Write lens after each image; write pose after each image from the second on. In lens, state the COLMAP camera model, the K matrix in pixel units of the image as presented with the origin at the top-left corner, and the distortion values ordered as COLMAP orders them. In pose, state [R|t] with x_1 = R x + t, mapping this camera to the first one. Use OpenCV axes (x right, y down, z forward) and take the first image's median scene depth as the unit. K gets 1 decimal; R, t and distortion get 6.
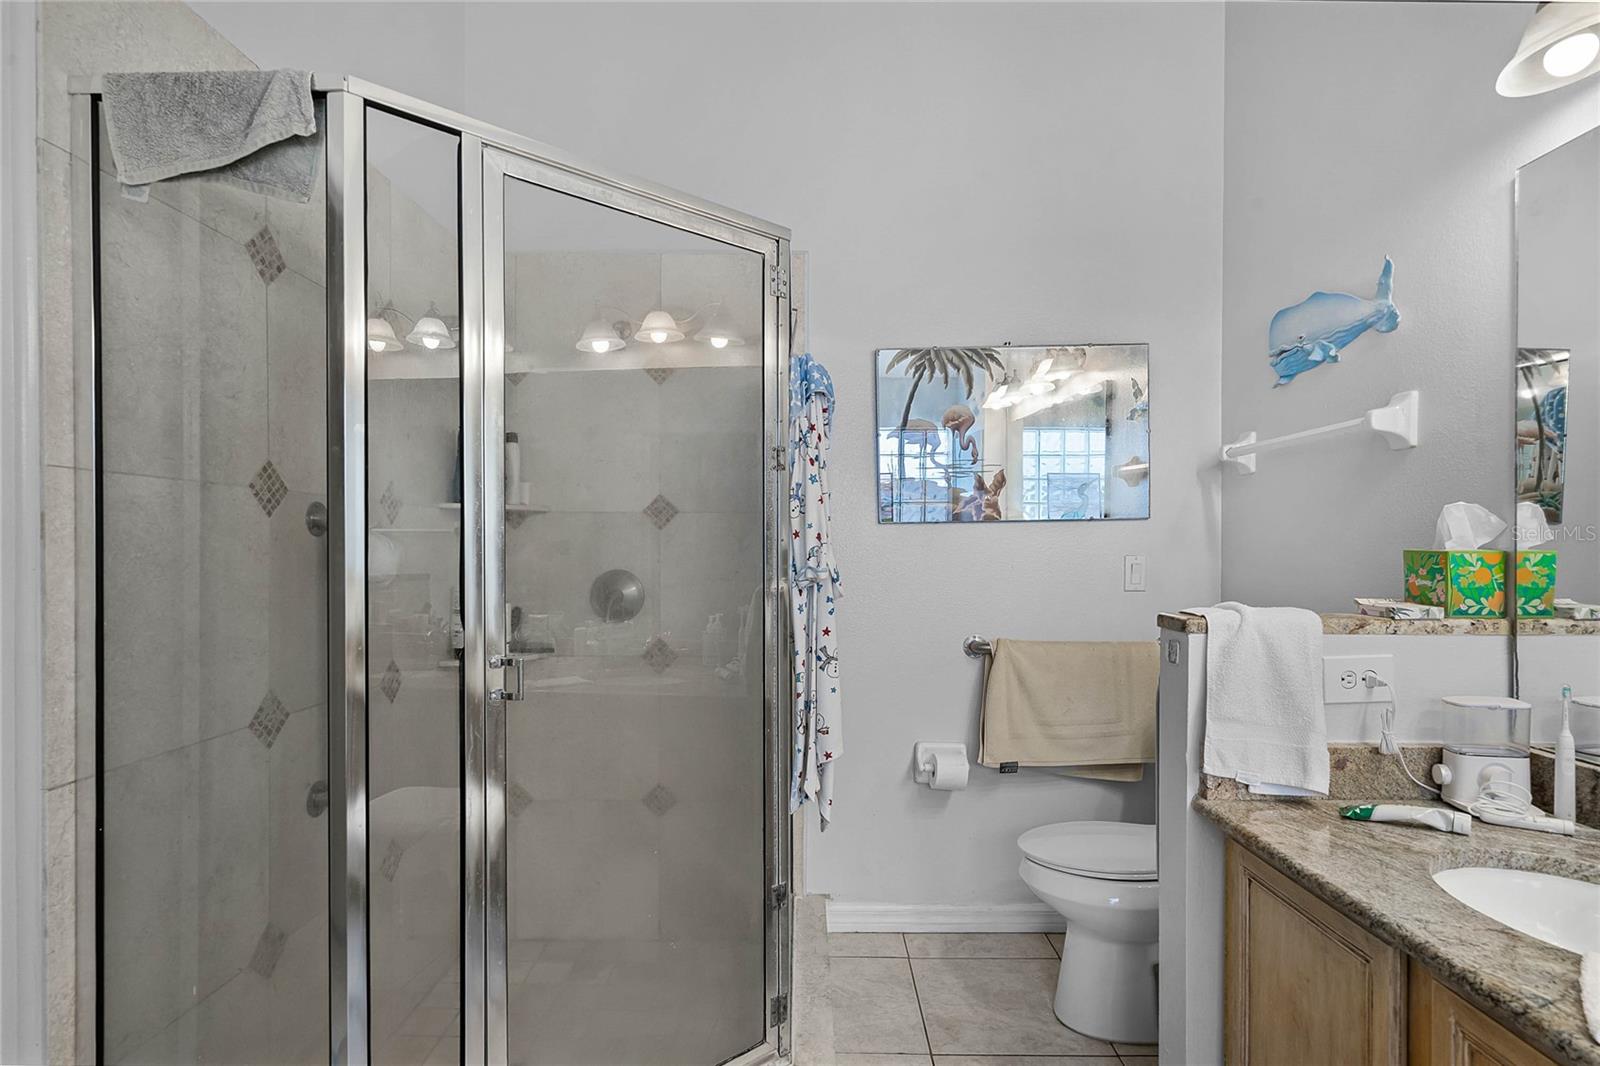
lens RADIAL K [[793.7, 0, 802.2], [0, 793.7, 555.3], [0, 0, 1]] dist [0.000441, 0.001258]
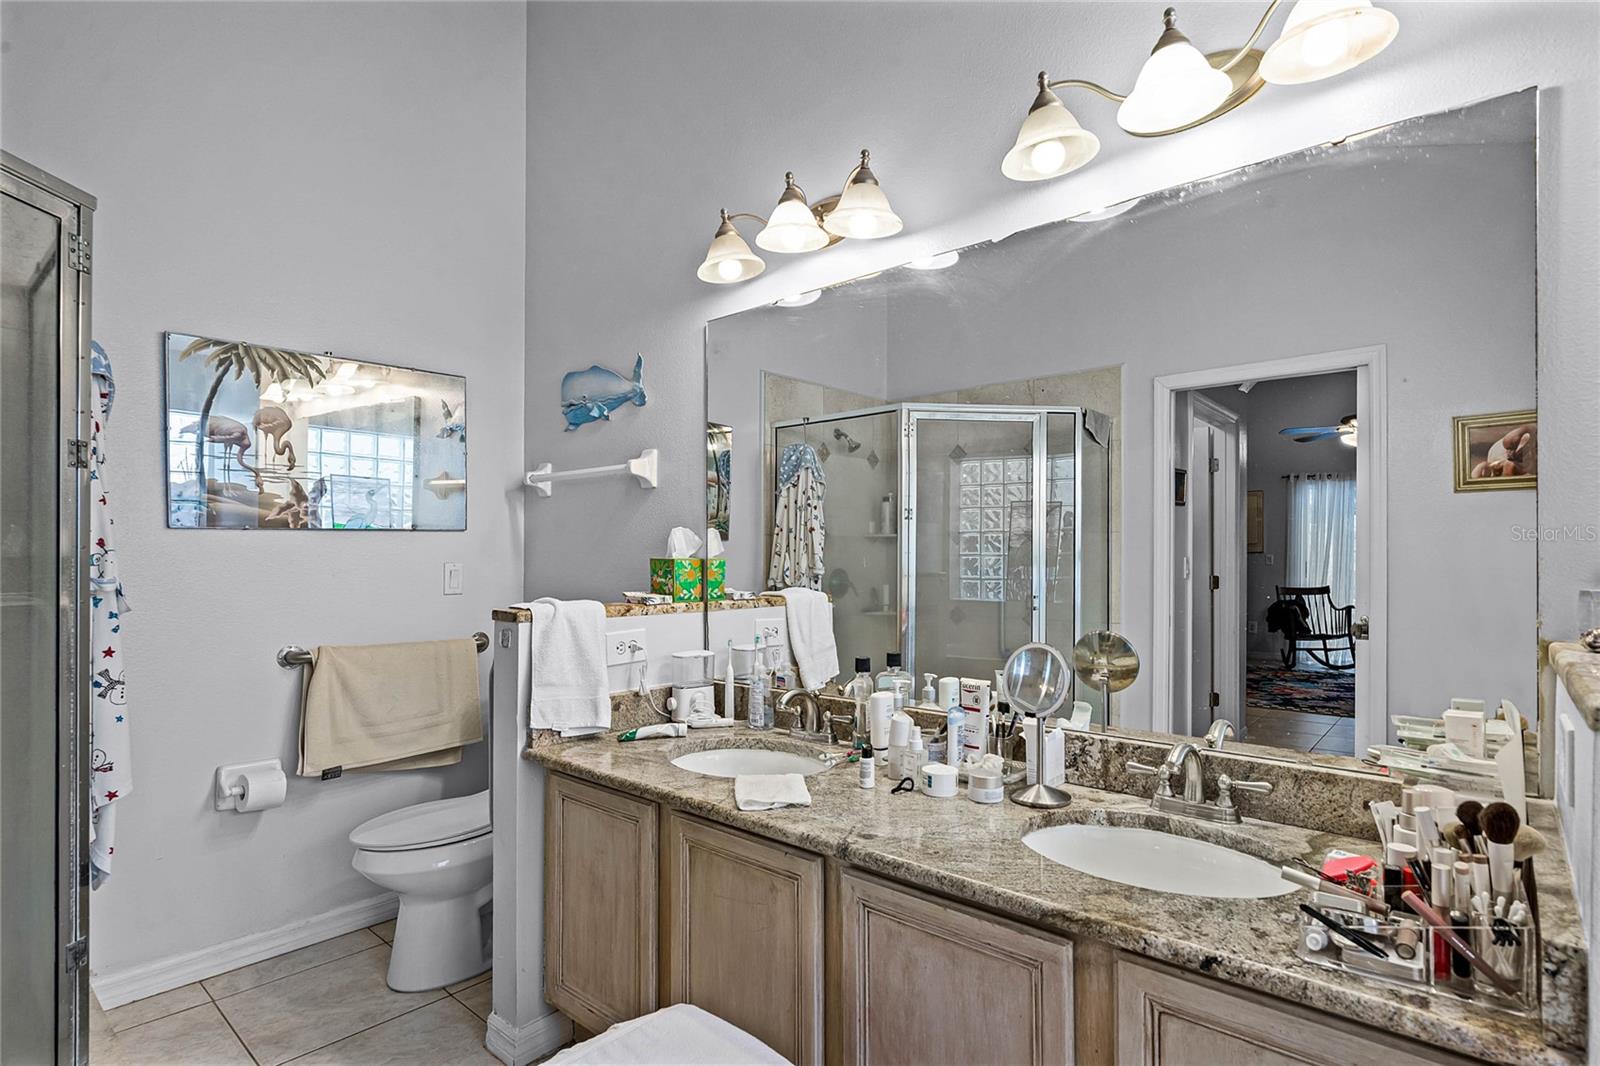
lens RADIAL K [[793.7, 0, 814.5], [0, 793.7, 555.8], [0, 0, 1]] dist [0.000441, 0.001258]
pose [[0.645890, 0.002142, 0.763428, -0.133735], [0.003902, 0.999974, -0.006106, -0.000784], [-0.763421, 0.006923, 0.645864, -0.144655]]
